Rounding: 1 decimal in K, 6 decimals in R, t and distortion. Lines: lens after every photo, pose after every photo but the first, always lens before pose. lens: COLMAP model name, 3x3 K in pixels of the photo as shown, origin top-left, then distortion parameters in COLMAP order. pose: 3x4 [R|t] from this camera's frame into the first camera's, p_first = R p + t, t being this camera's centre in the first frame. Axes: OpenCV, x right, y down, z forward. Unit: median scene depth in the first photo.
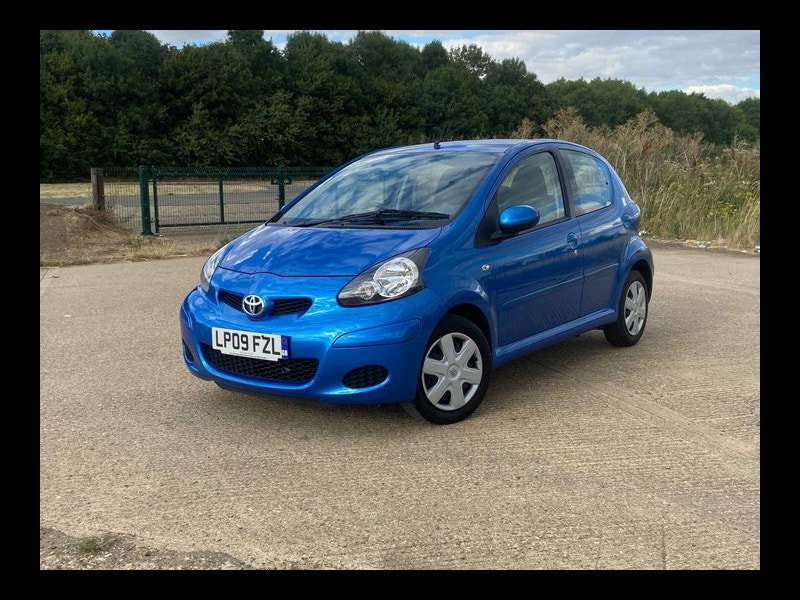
lens RADIAL K [[870.8, 0, 402.9], [0, 870.8, 298.9], [0, 0, 1]] dist [0.120919, -0.166443]
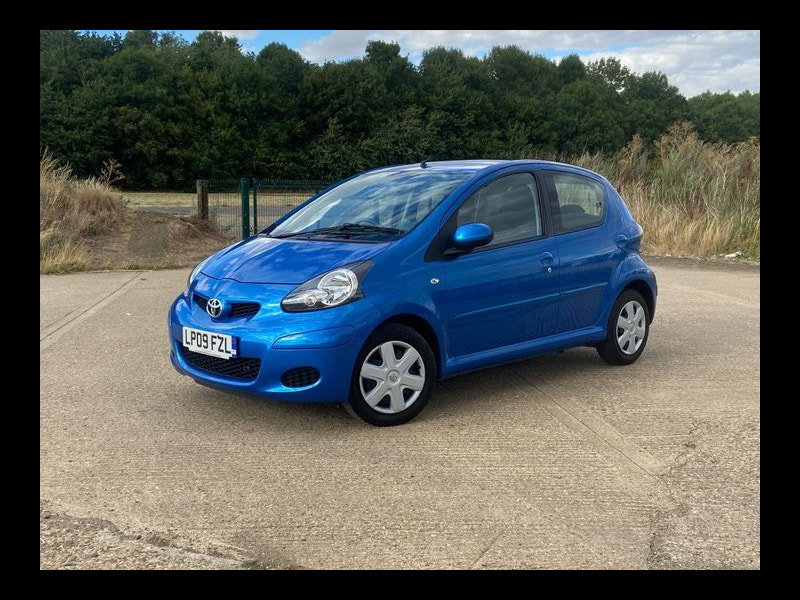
lens RADIAL K [[870.8, 0, 402.9], [0, 870.8, 298.9], [0, 0, 1]] dist [0.120919, -0.166443]
pose [[0.987572, 0.036023, -0.152986, 0.155462], [-0.038336, 0.999190, -0.012200, 0.000211], [0.152423, 0.017913, 0.988153, -0.036049]]
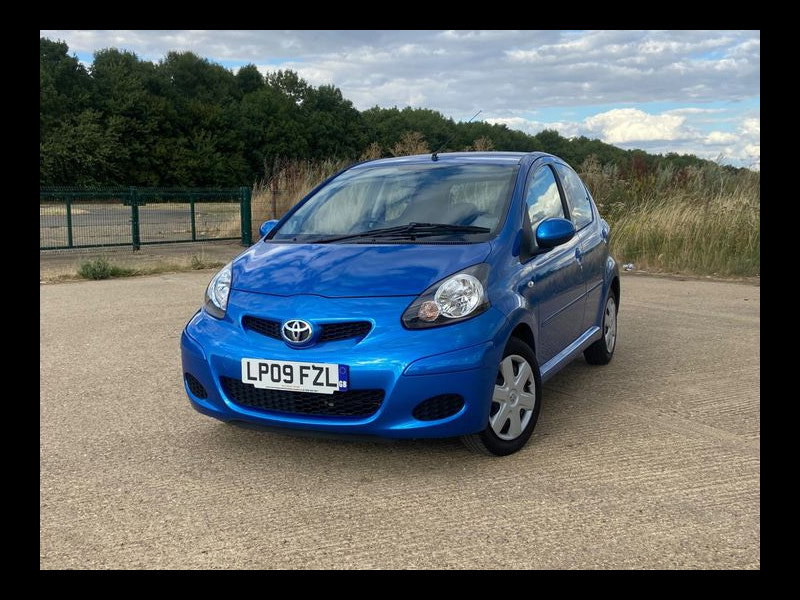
lens RADIAL K [[868.1, 0, 397.9], [0, 868.1, 299.4], [0, 0, 1]] dist [0.124445, -0.171423]
pose [[0.978231, -0.021486, 0.206406, -0.168779], [0.027122, 0.999331, -0.024516, -0.000437], [-0.205741, 0.029580, 0.978159, 0.082533]]
